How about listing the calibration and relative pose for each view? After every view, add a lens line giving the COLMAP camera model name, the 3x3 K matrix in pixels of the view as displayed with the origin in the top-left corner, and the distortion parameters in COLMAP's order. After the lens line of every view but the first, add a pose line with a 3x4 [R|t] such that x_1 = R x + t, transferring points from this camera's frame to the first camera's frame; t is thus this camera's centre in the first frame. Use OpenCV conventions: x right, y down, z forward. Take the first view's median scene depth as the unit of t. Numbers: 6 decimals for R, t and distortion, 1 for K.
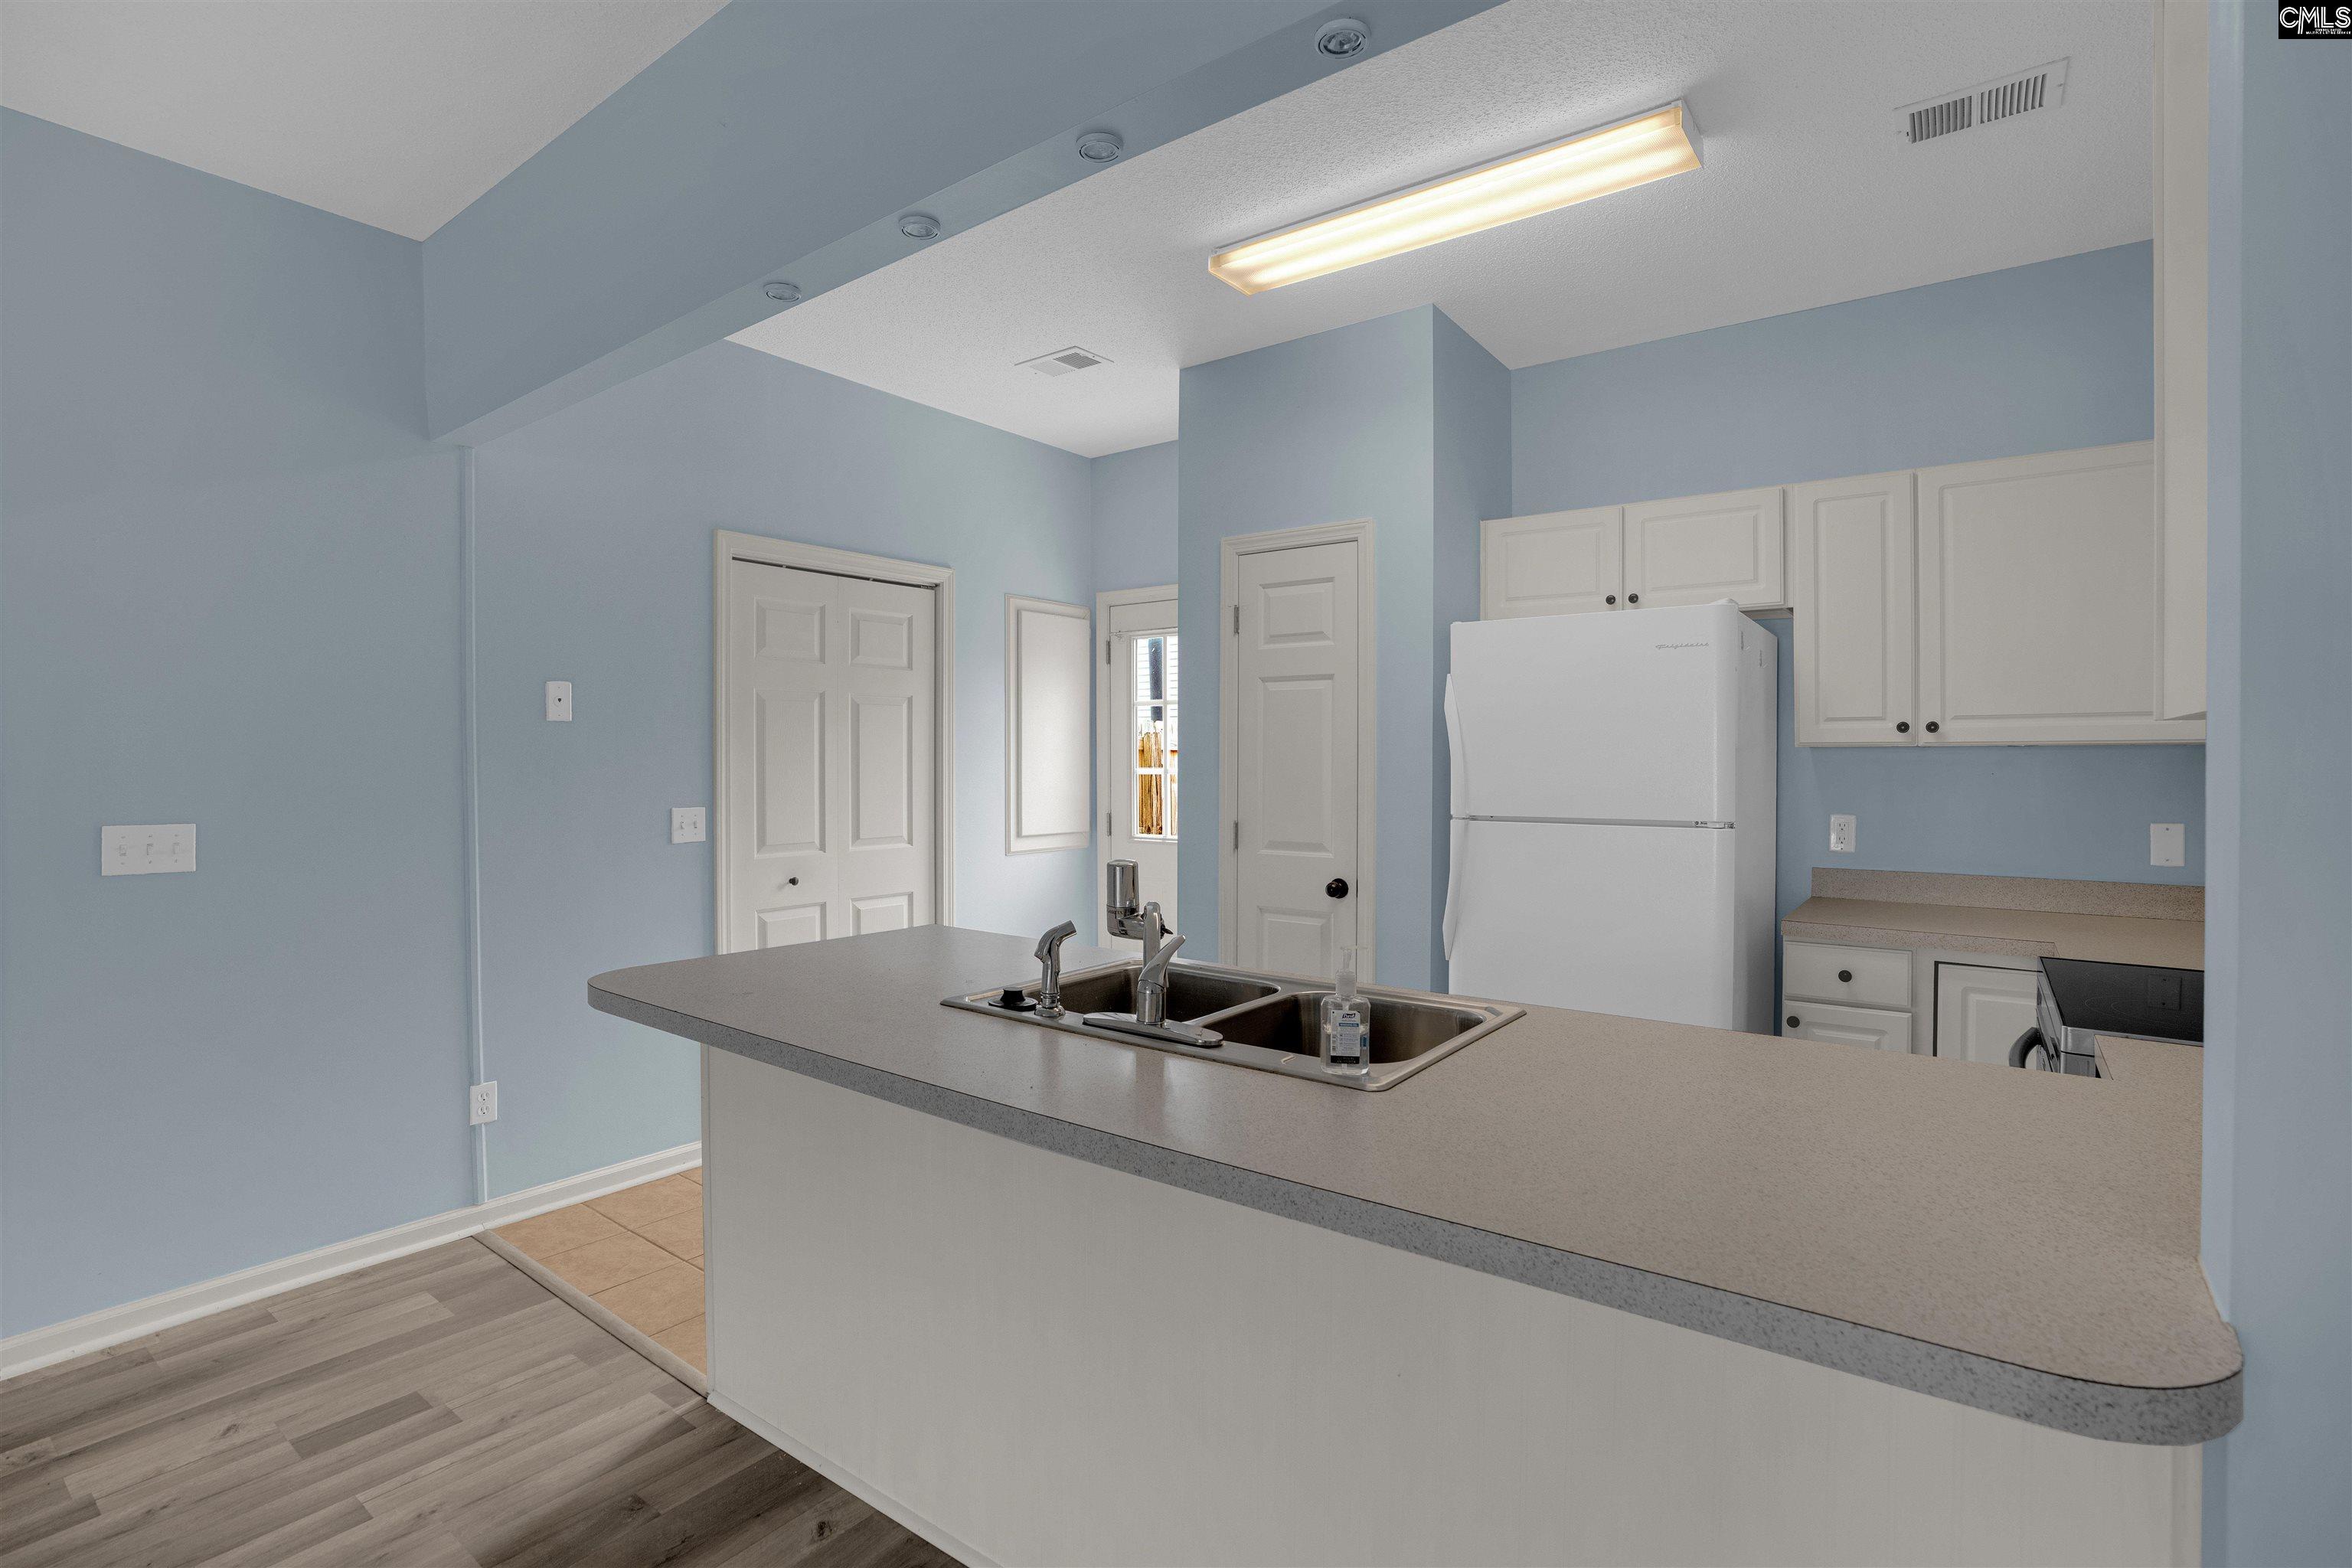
lens RADIAL K [[1097.6, 0, 1179.8], [0, 1097.6, 764.1], [0, 0, 1]] dist [-0.050982, 0.020256]
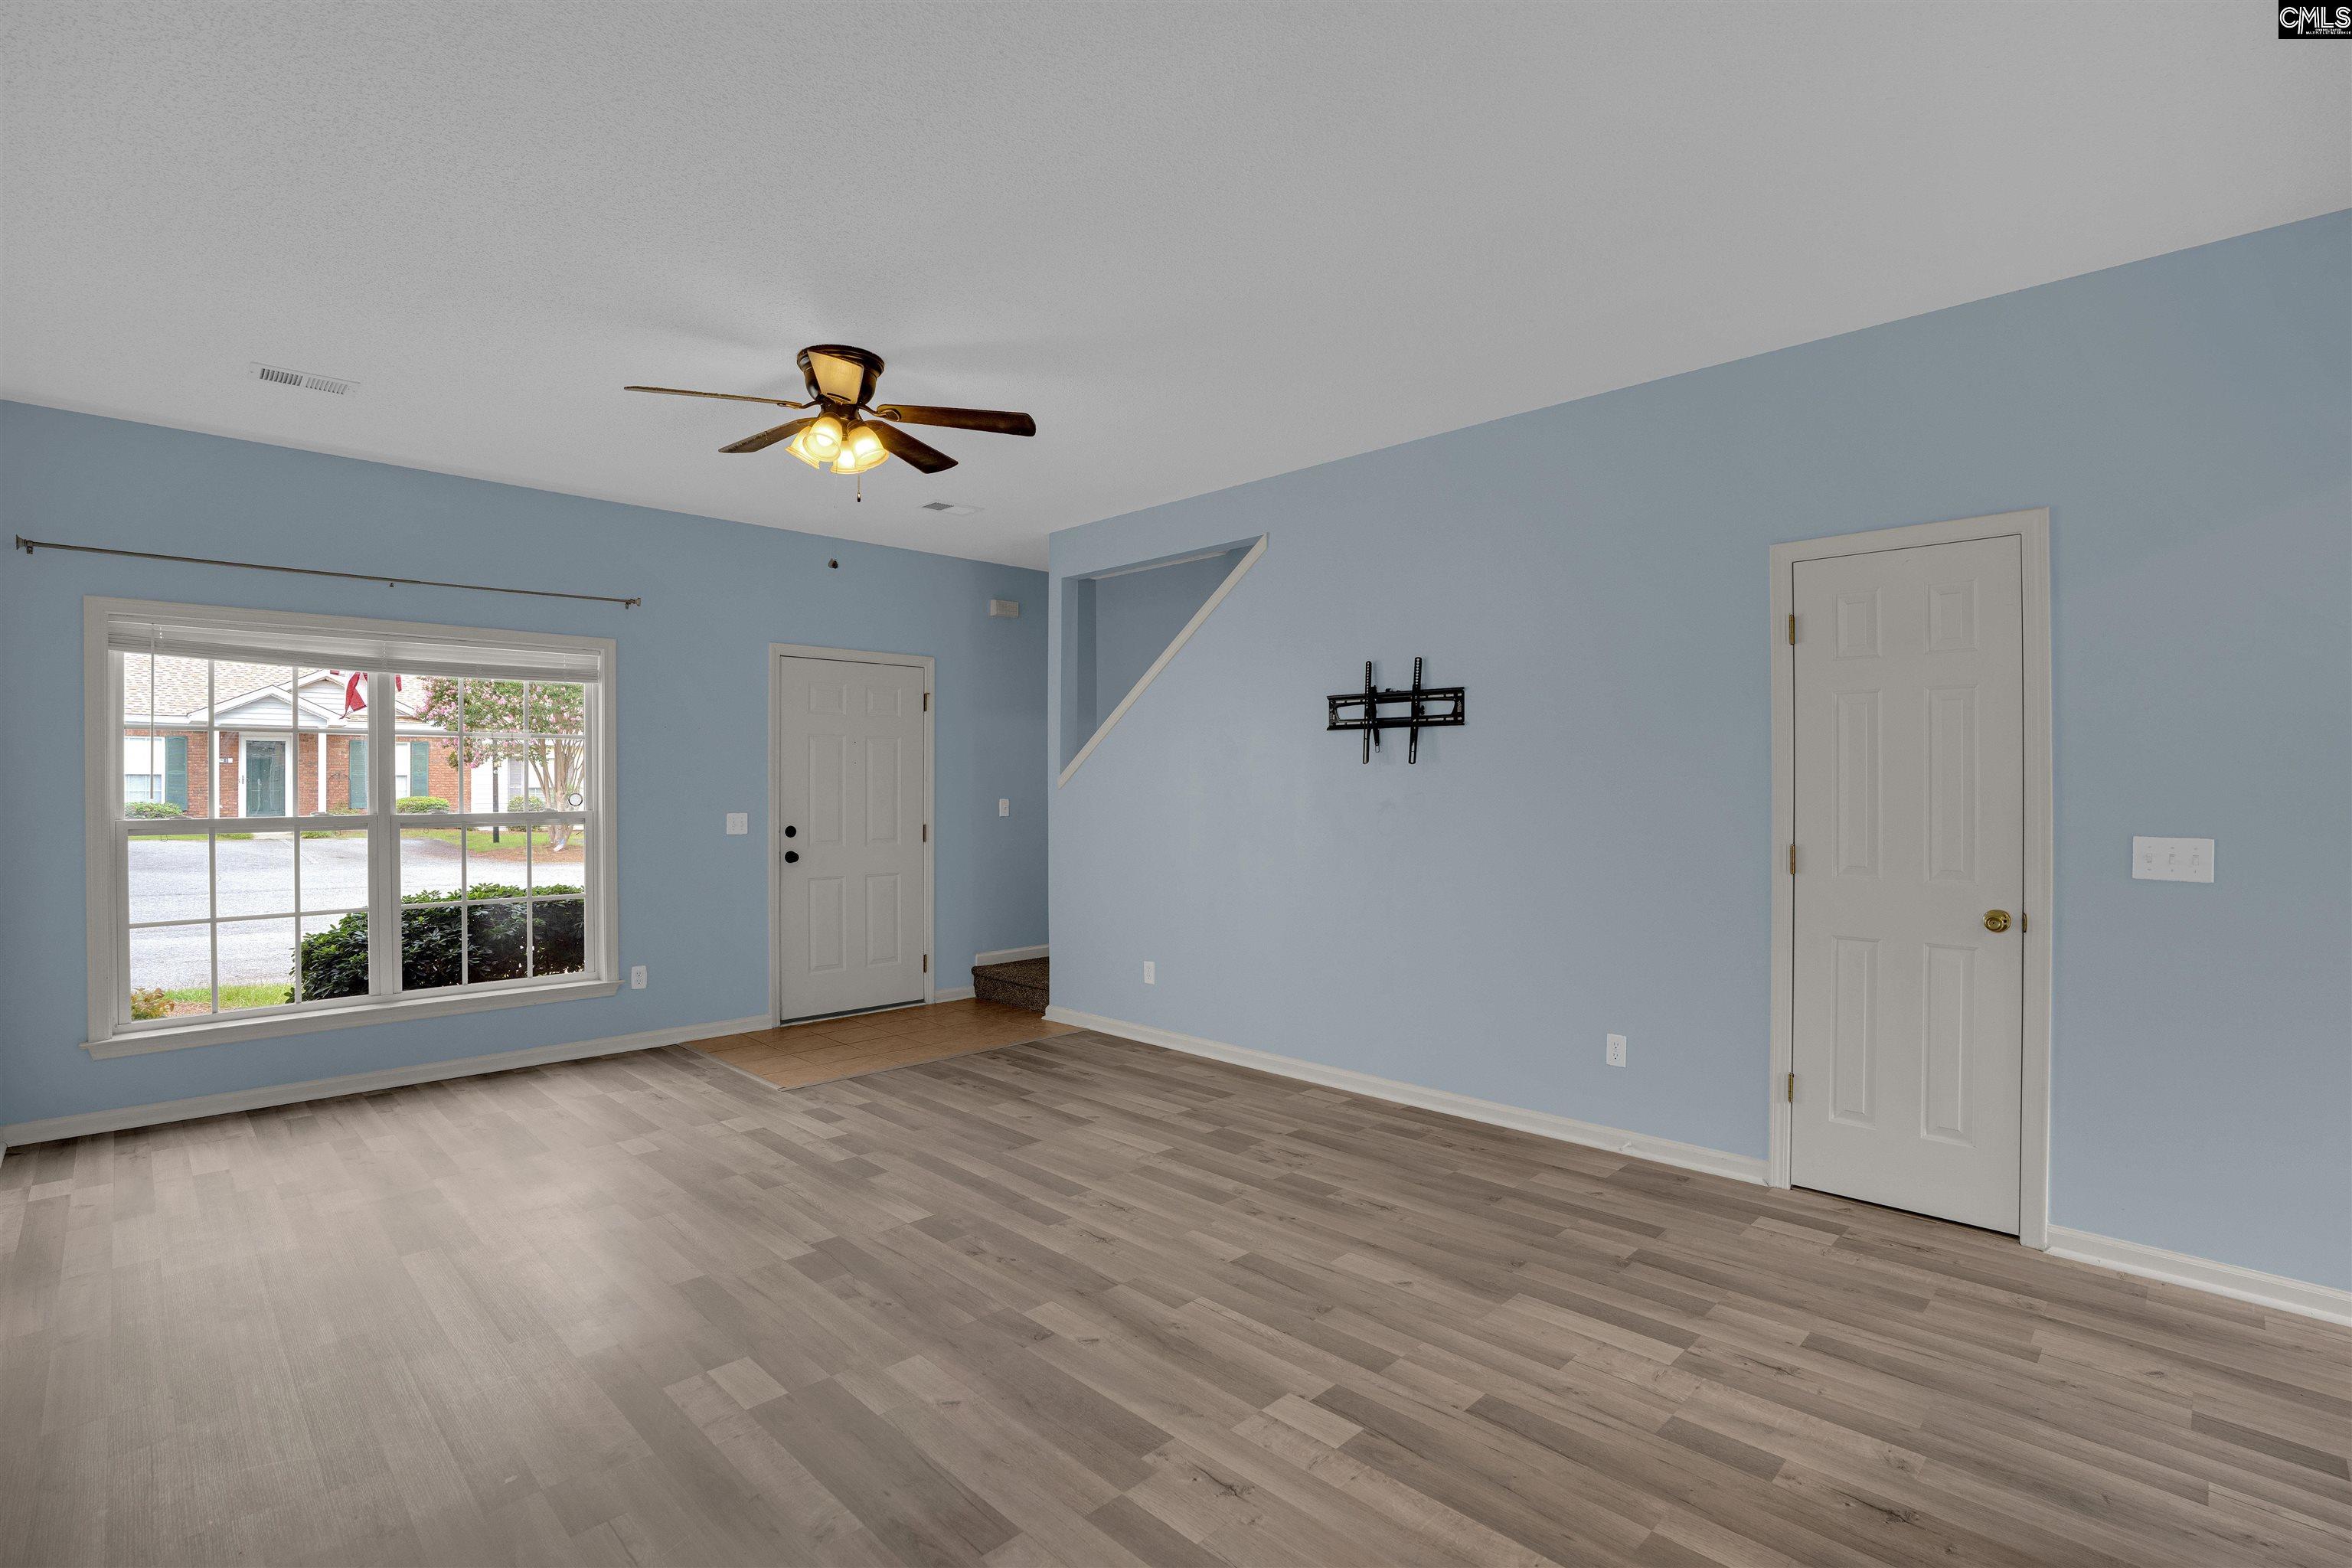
lens RADIAL K [[1109.0, 0, 1189.3], [0, 1109.0, 786.0], [0, 0, 1]] dist [-0.054538, 0.022552]
pose [[-0.131085, 0.001805, -0.991370, 0.244539], [-0.005237, 0.999983, 0.002513, 0.003340], [0.991357, 0.005521, -0.131073, 0.084757]]
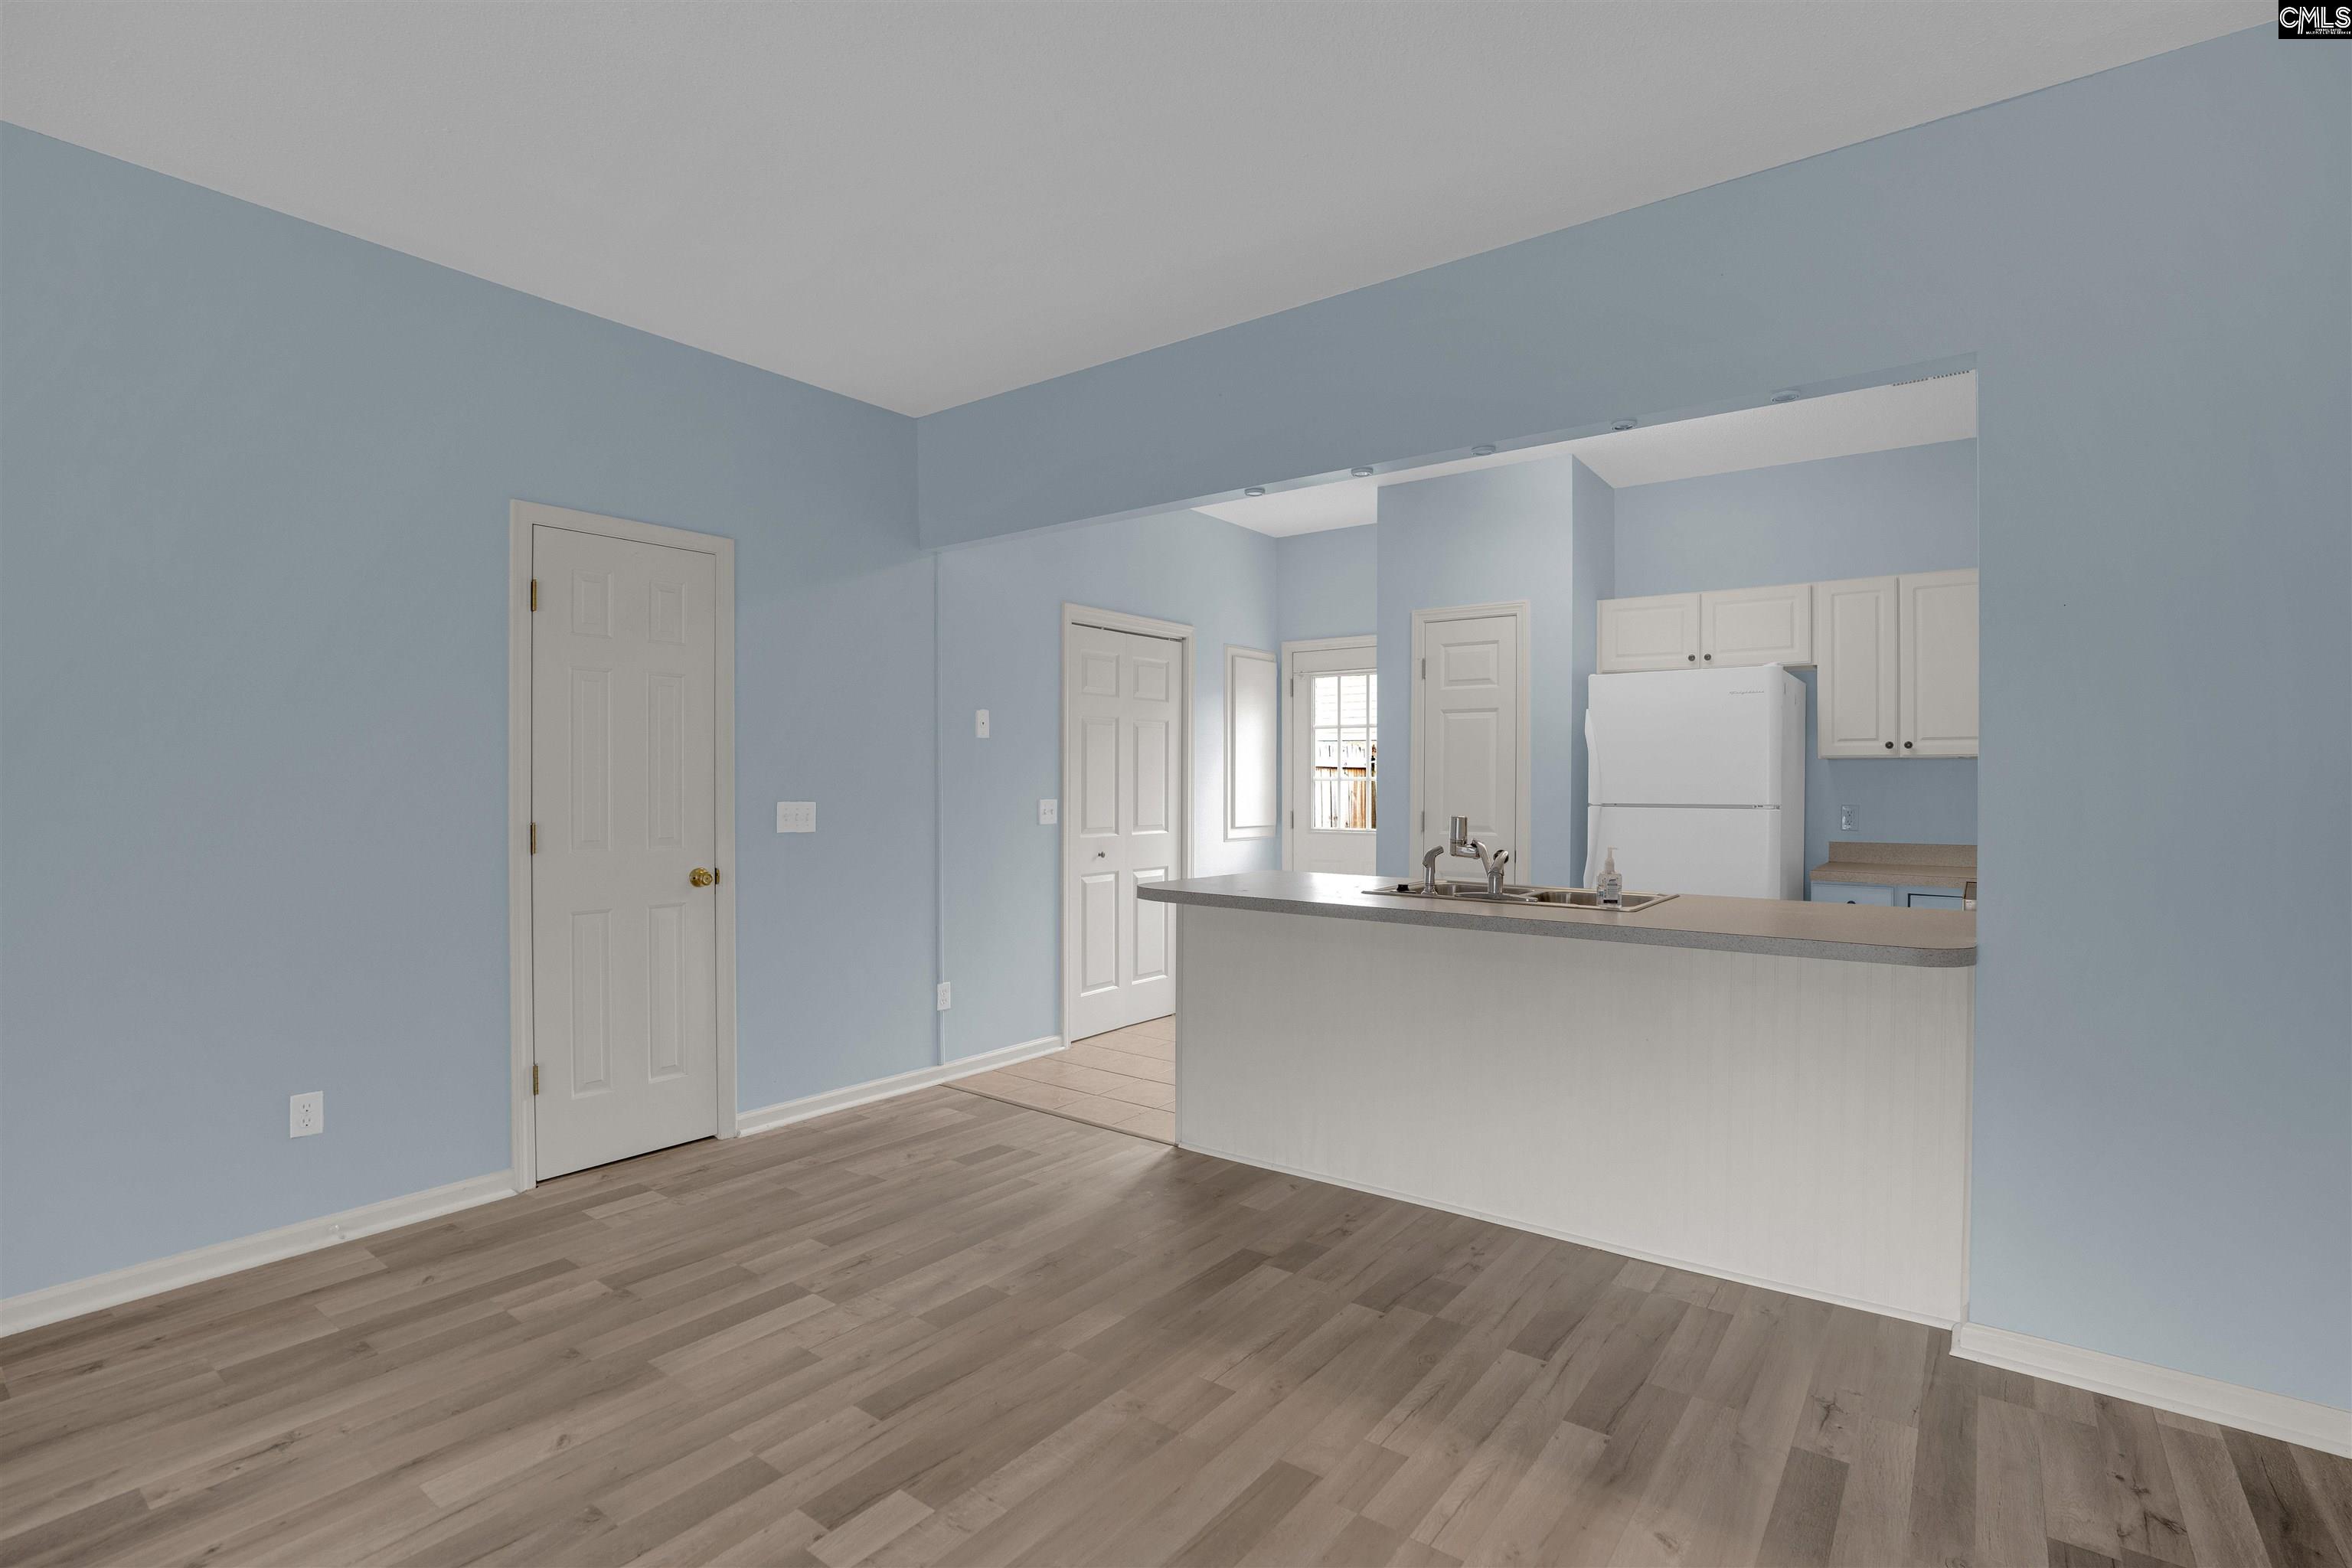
lens RADIAL K [[1109.0, 0, 1189.3], [0, 1109.0, 786.0], [0, 0, 1]] dist [-0.054538, 0.022552]
pose [[0.999973, 0.002831, 0.006743, -0.308405], [-0.002822, 0.999995, -0.001225, 0.026412], [-0.006747, 0.001206, 0.999977, -0.499120]]
